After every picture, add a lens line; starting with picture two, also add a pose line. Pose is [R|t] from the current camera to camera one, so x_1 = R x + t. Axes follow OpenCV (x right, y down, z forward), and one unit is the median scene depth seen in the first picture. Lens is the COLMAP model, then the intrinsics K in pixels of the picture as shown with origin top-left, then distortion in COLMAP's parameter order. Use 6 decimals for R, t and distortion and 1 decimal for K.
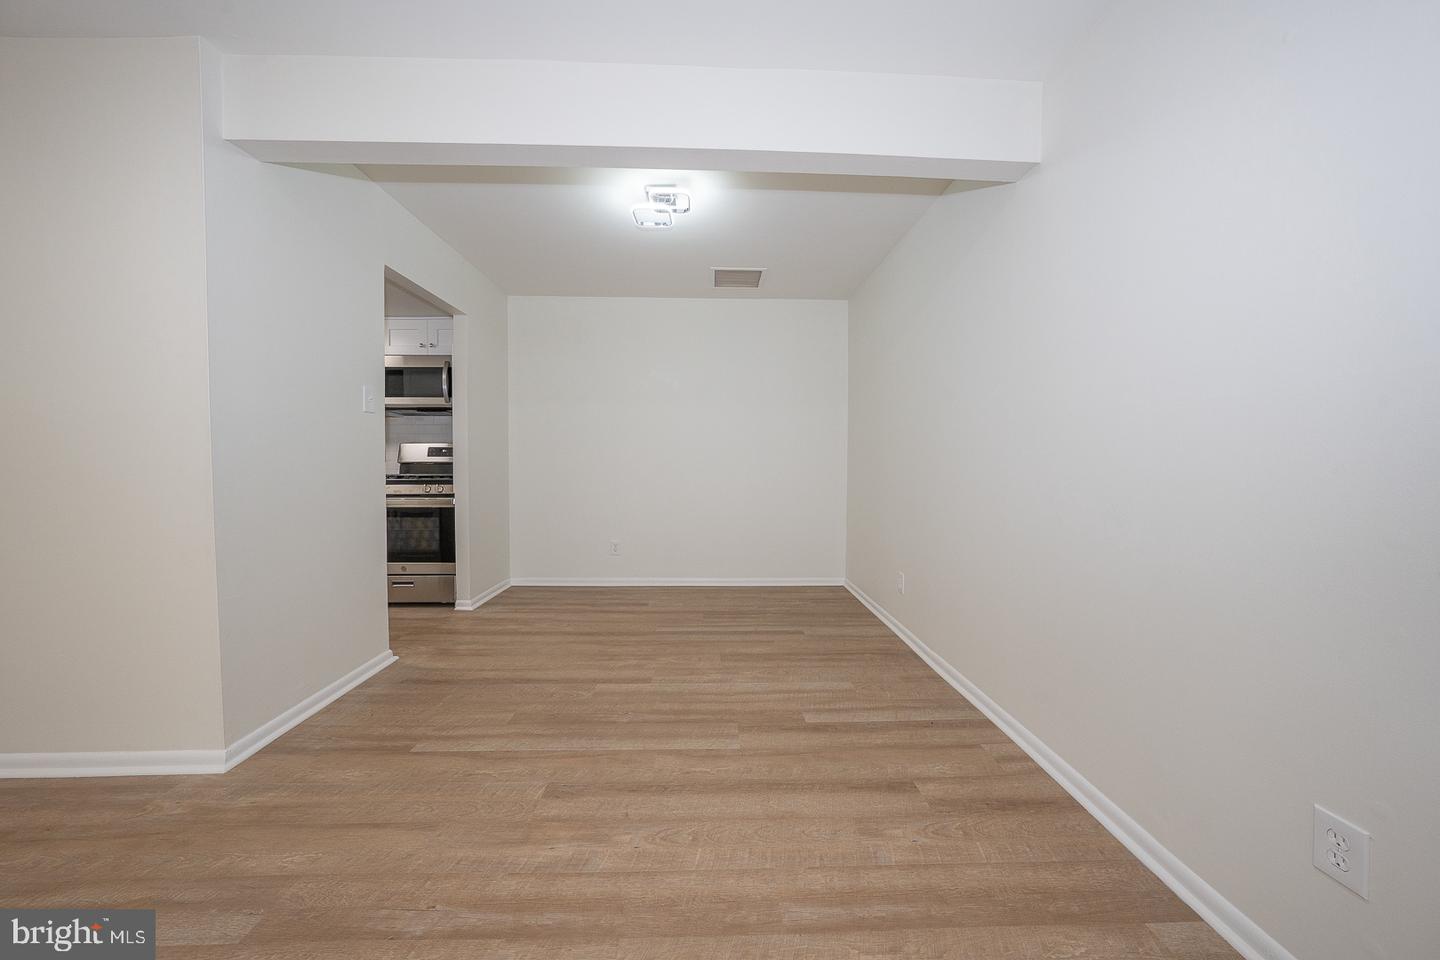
lens RADIAL K [[494.4, 0, 722.4], [0, 494.4, 468.0], [0, 0, 1]] dist [-0.002793, 0.000118]
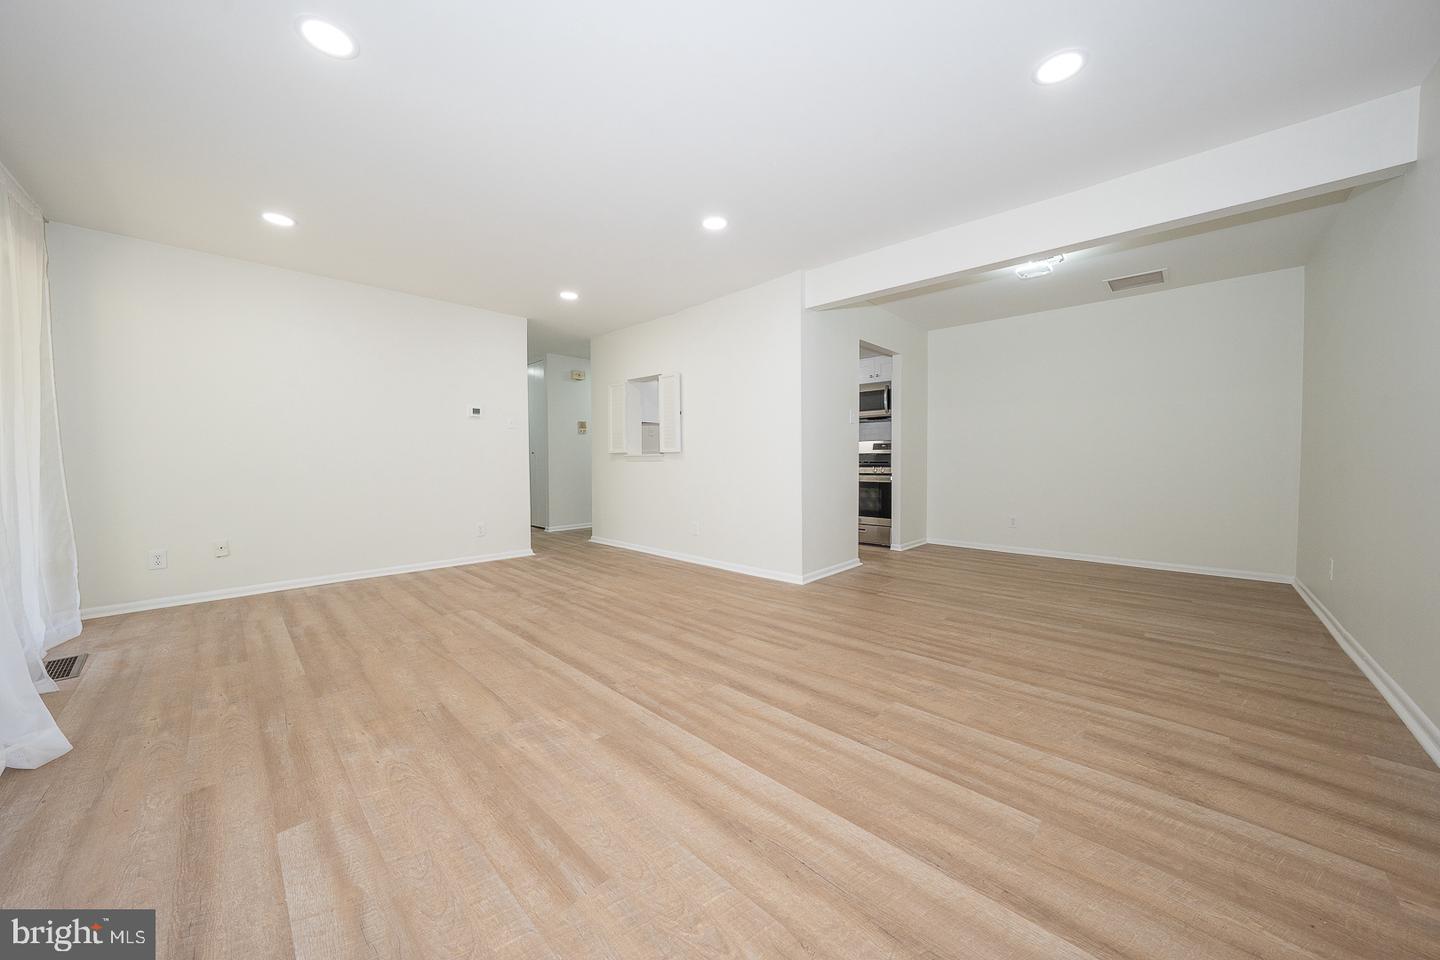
lens RADIAL K [[494.4, 0, 723.6], [0, 494.4, 473.3], [0, 0, 1]] dist [-0.002793, 0.000118]
pose [[0.701066, 0.016475, -0.712906, 0.188526], [-0.006008, 0.999834, 0.017198, 0.030720], [0.713071, -0.007773, 0.701048, -0.457252]]
